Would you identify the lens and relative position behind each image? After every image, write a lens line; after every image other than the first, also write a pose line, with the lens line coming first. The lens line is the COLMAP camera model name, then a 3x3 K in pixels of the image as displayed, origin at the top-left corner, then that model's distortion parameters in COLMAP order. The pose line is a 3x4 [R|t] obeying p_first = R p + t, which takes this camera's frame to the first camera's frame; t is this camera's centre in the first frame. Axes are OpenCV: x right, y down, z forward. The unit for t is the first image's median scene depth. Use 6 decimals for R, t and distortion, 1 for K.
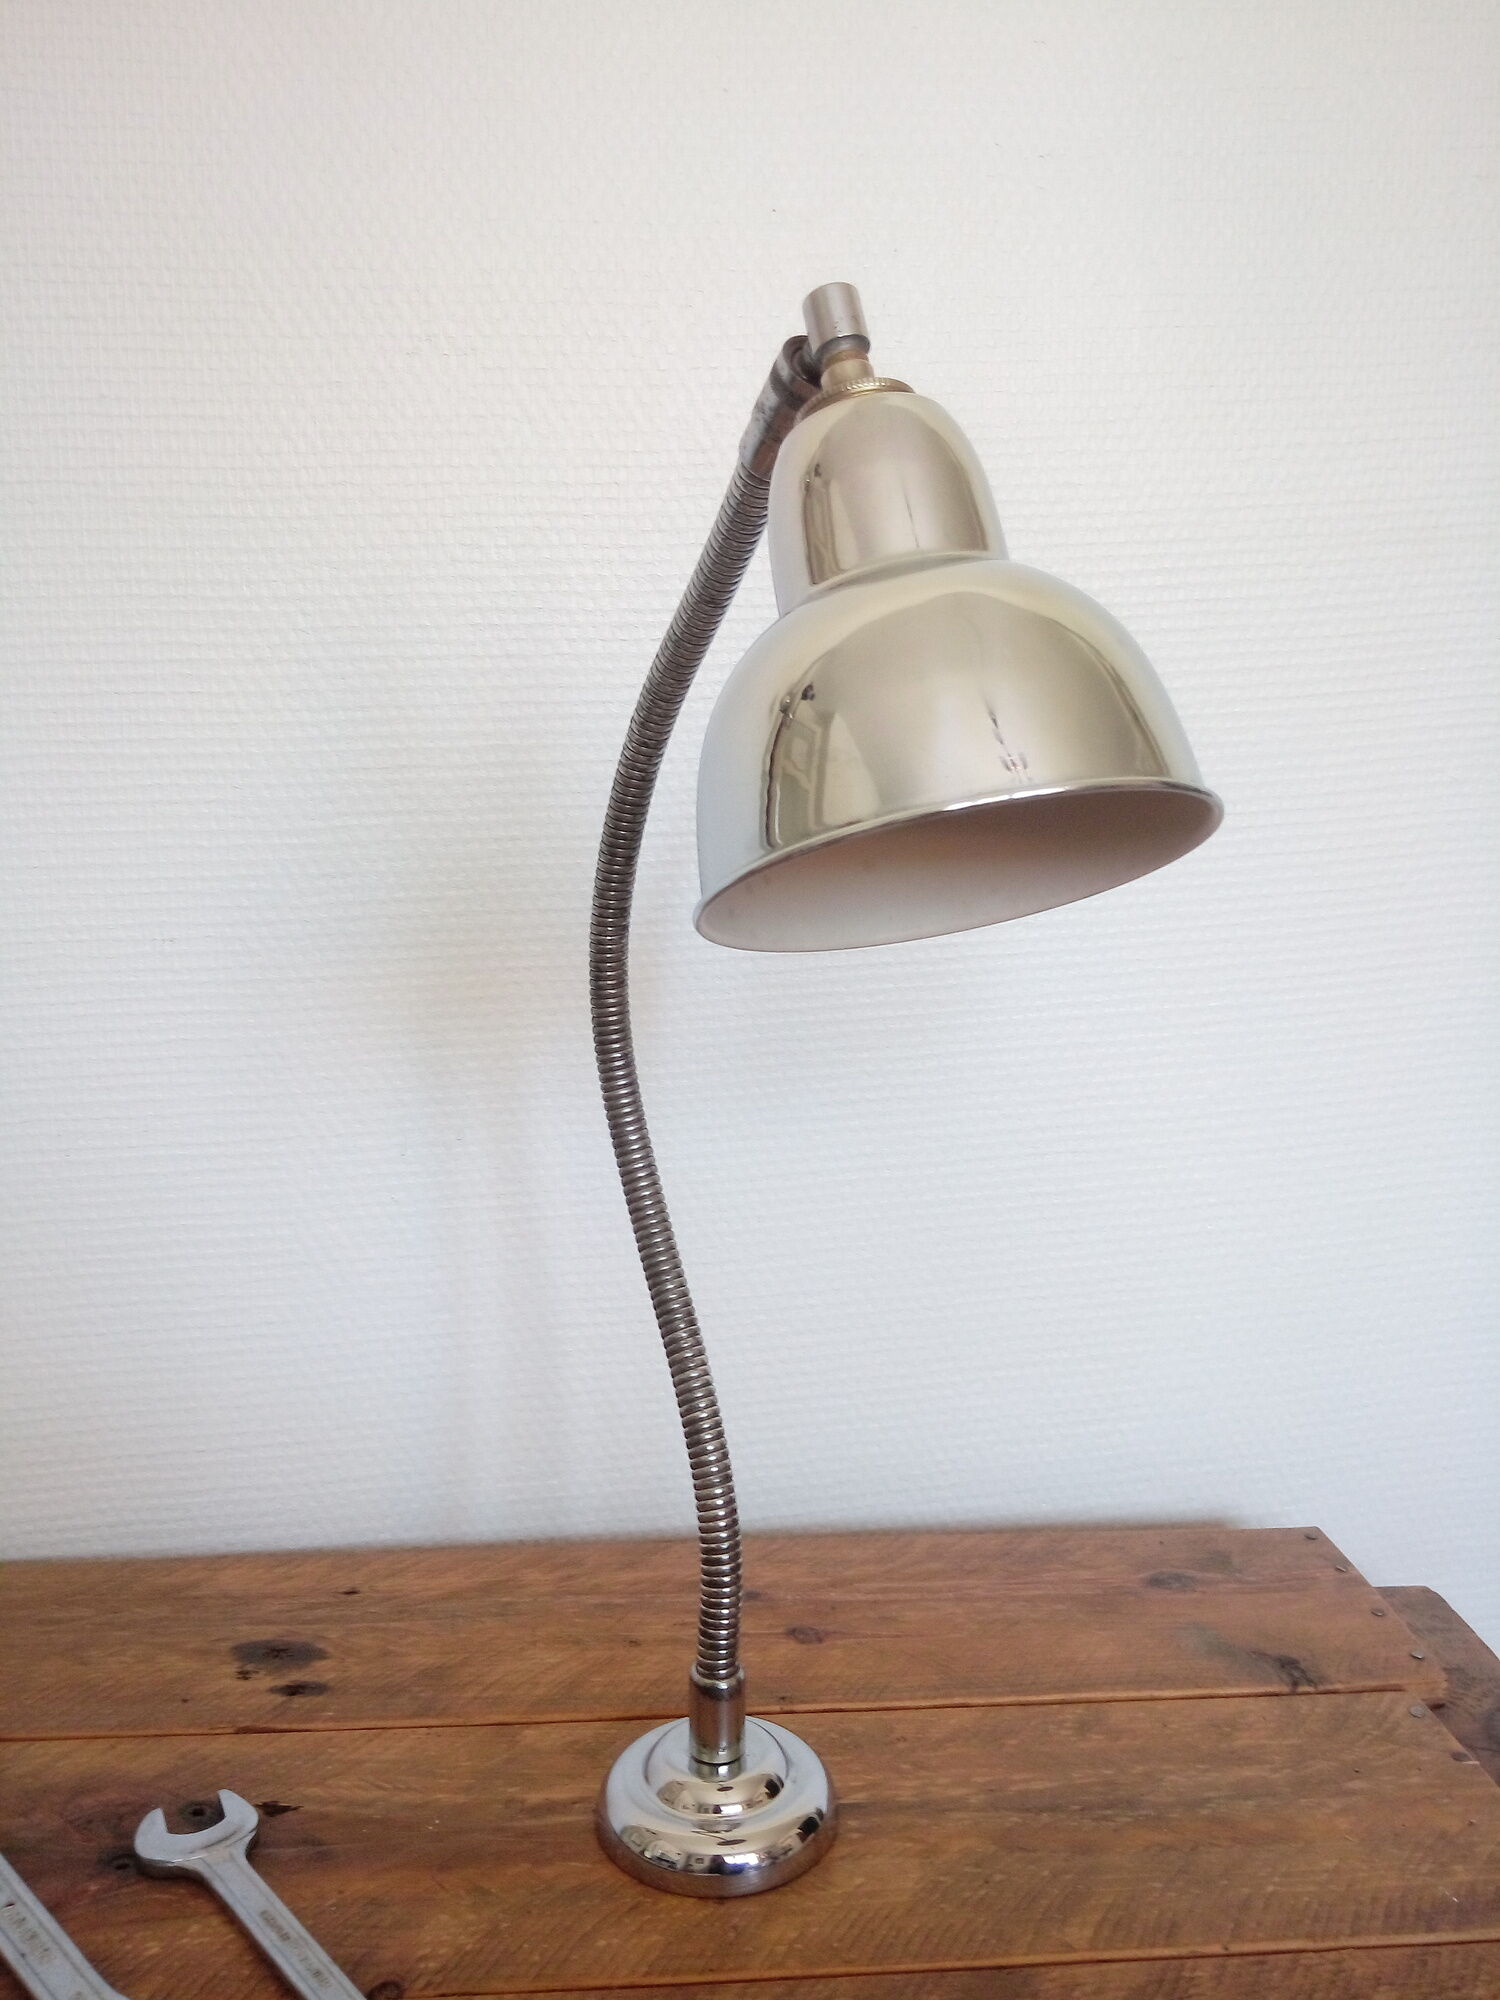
lens RADIAL K [[1658.8, 0, 736.2], [0, 1658.8, 985.6], [0, 0, 1]] dist [0.100369, -0.169210]
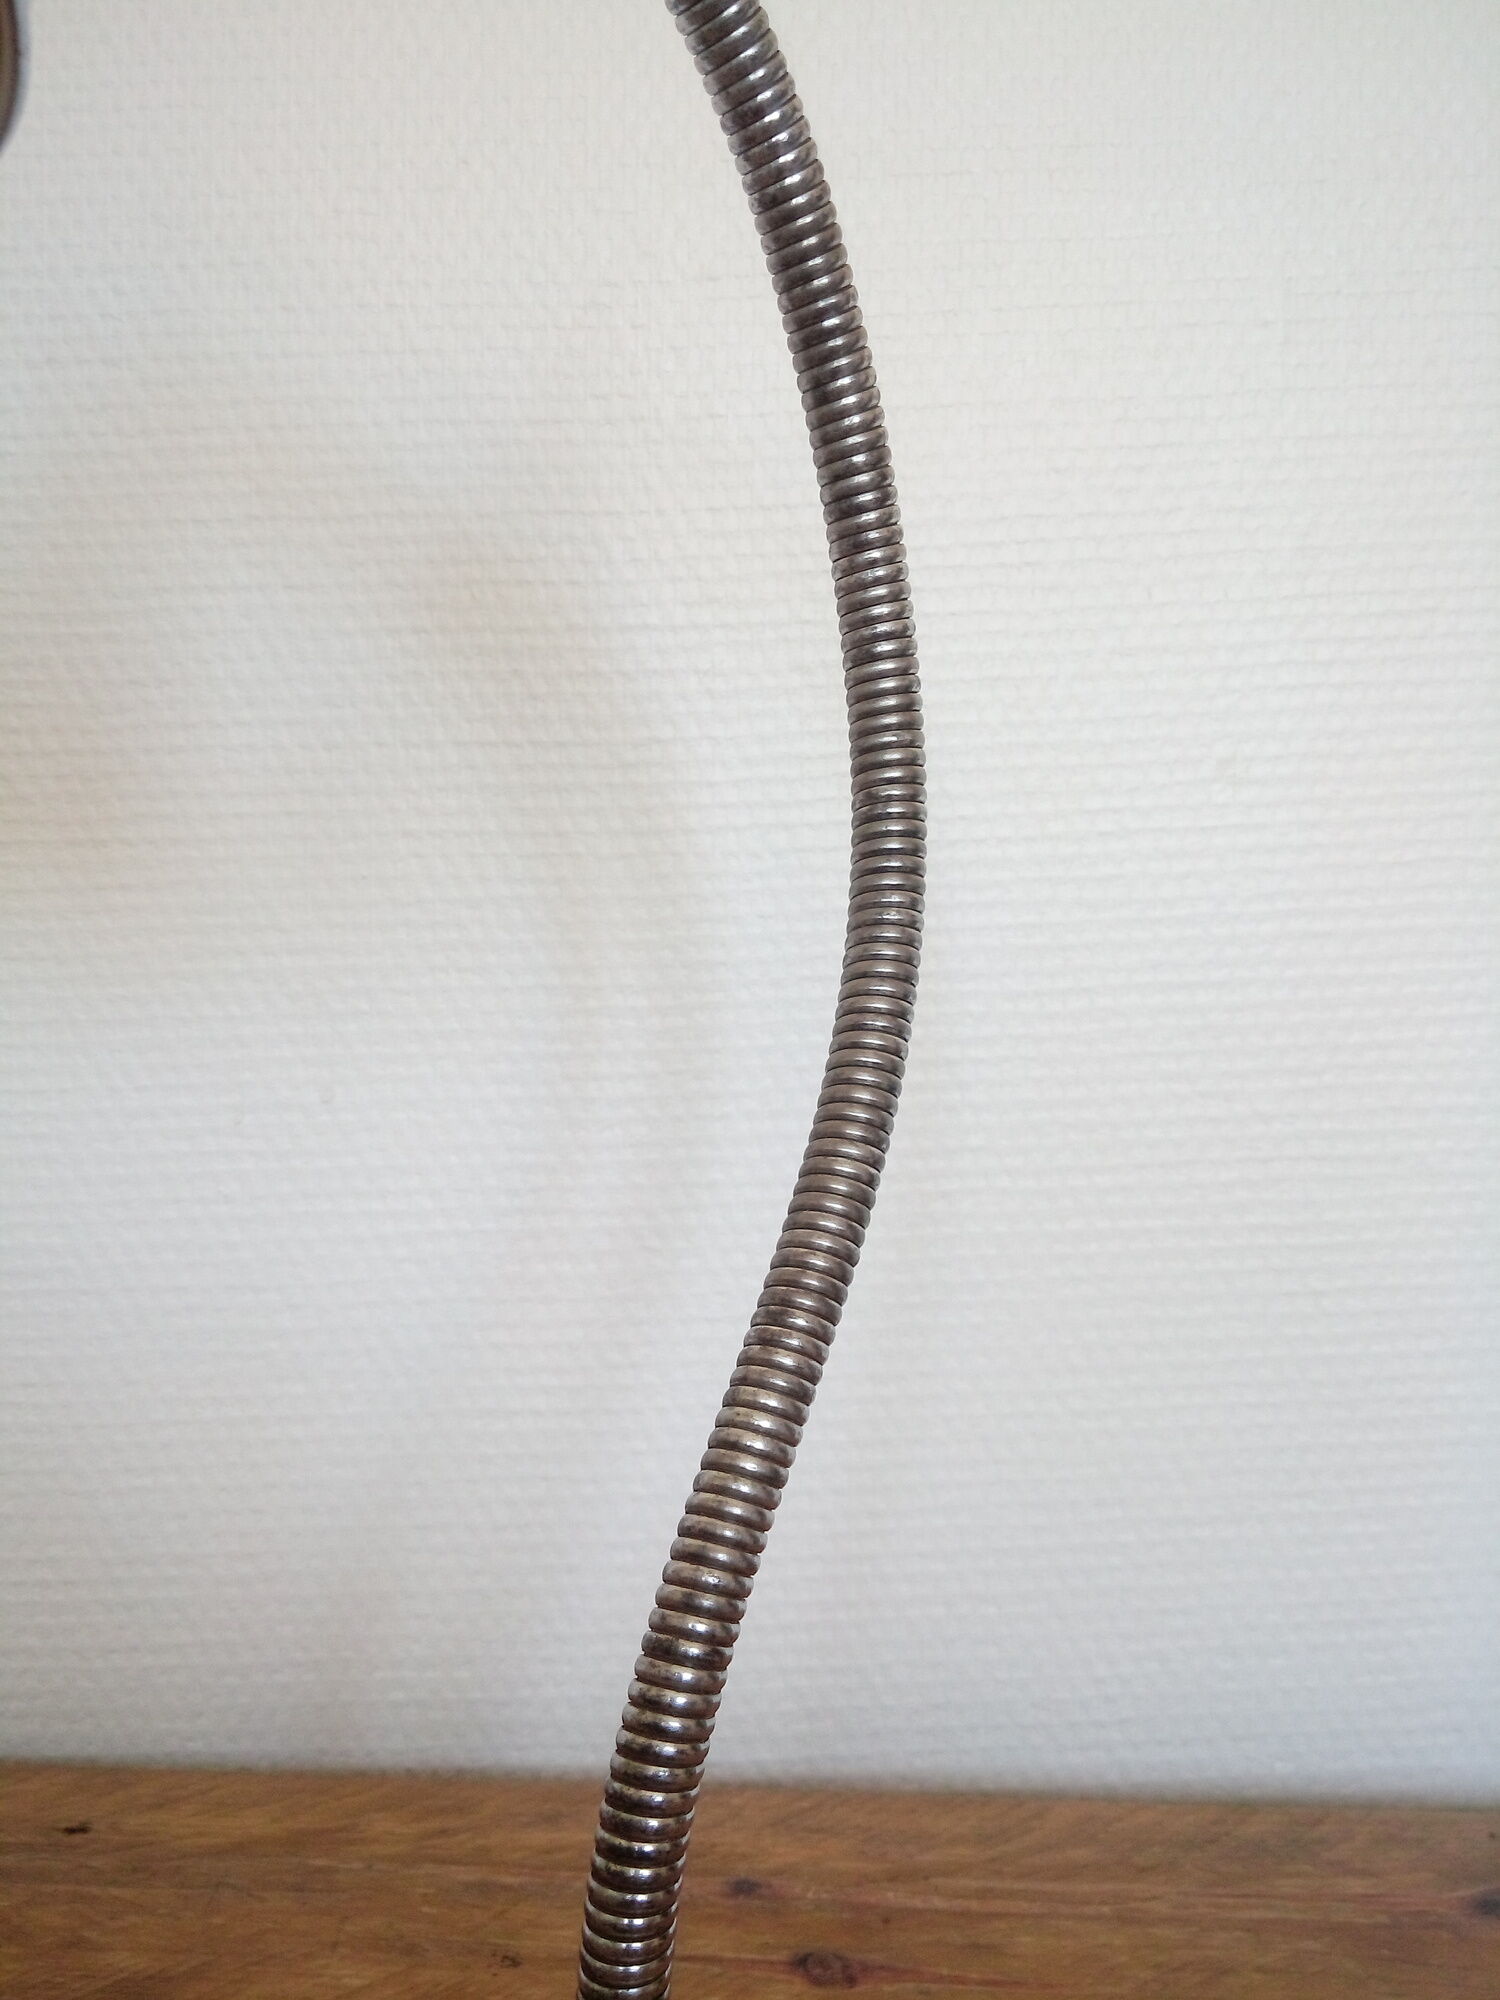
lens RADIAL K [[1667.9, 0, 736.9], [0, 1667.9, 999.6], [0, 0, 1]] dist [0.092927, -0.171980]
pose [[0.992304, 0.005538, -0.123701, 0.073964], [-0.022743, 0.990156, -0.138111, 0.146087], [0.121719, 0.139861, 0.982661, 0.397666]]
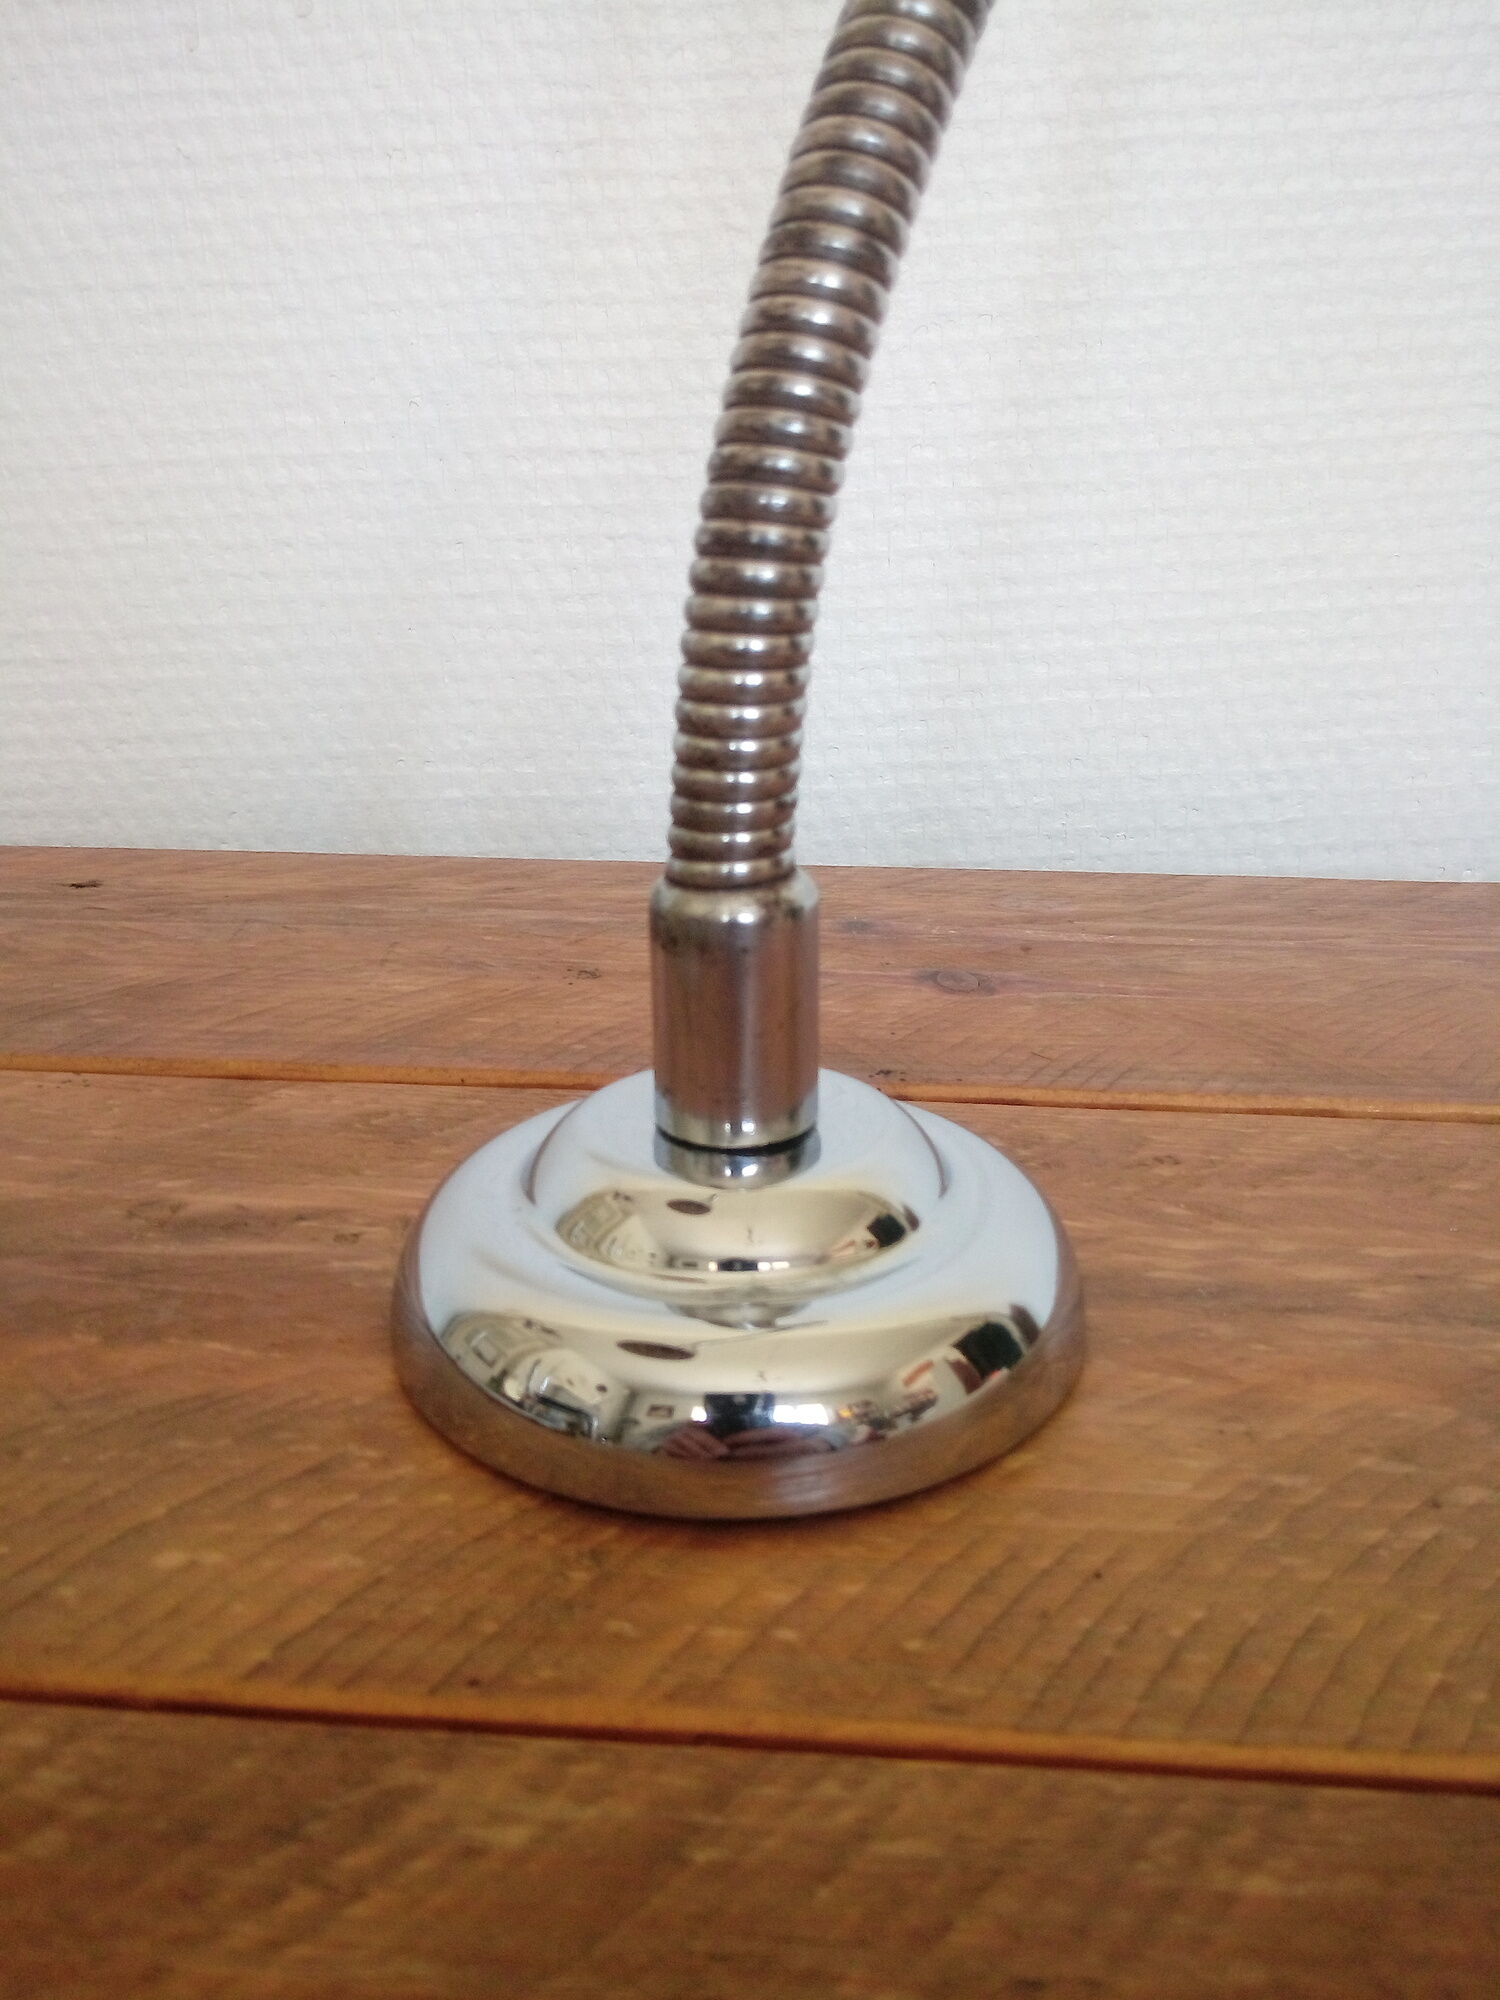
lens RADIAL K [[1658.8, 0, 736.2], [0, 1658.8, 985.6], [0, 0, 1]] dist [0.100369, -0.169210]
pose [[0.986921, 0.049806, -0.153317, 0.048239], [-0.019482, 0.980954, 0.193261, 0.285110], [0.160023, -0.187746, 0.969094, 0.521059]]
